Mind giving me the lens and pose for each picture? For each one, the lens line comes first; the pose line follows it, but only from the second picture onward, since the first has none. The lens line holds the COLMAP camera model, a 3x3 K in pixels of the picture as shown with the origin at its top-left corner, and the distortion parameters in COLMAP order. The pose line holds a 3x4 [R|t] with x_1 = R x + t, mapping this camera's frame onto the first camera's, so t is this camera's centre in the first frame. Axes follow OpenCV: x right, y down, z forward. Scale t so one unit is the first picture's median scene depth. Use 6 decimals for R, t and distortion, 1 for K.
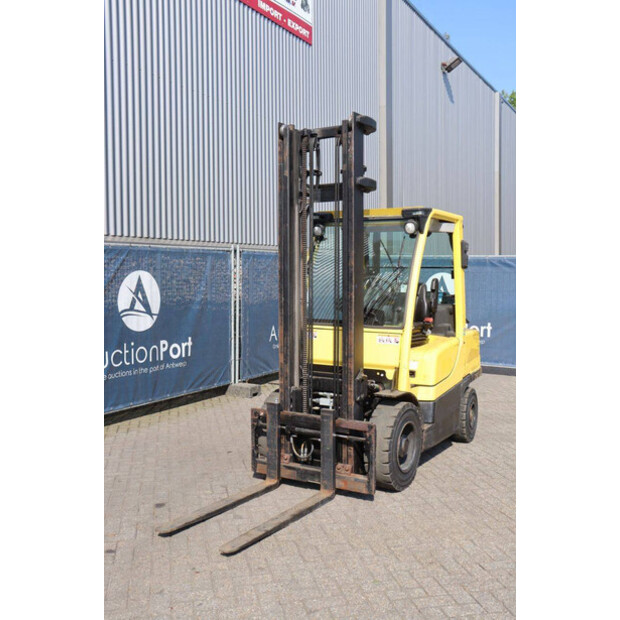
lens RADIAL K [[720.3, 0, 310.0], [0, 720.3, 310.0], [0, 0, 1]] dist [-0.075723, 0.024789]
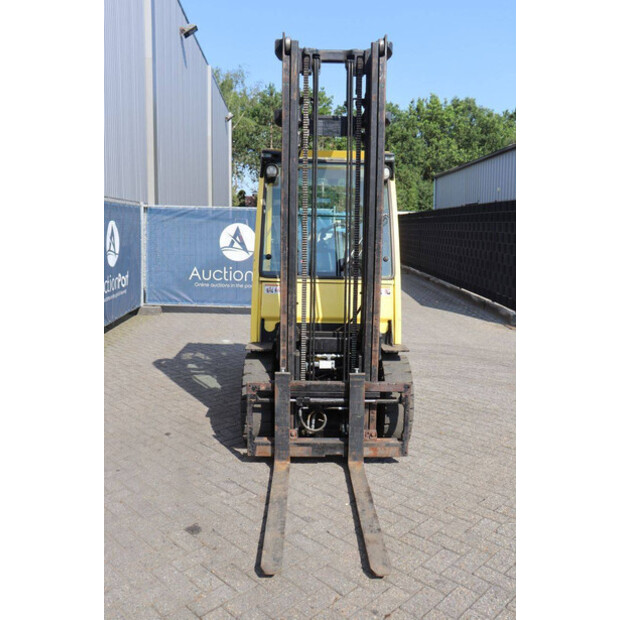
lens RADIAL K [[589.8, 0, 310.0], [0, 589.8, 310.0], [0, 0, 1]] dist [-0.145632, 0.201101]
pose [[0.824893, -0.072279, 0.560649, -0.411185], [0.017605, 0.994596, 0.102320, -0.015656], [-0.565015, -0.074533, 0.821707, 0.424312]]
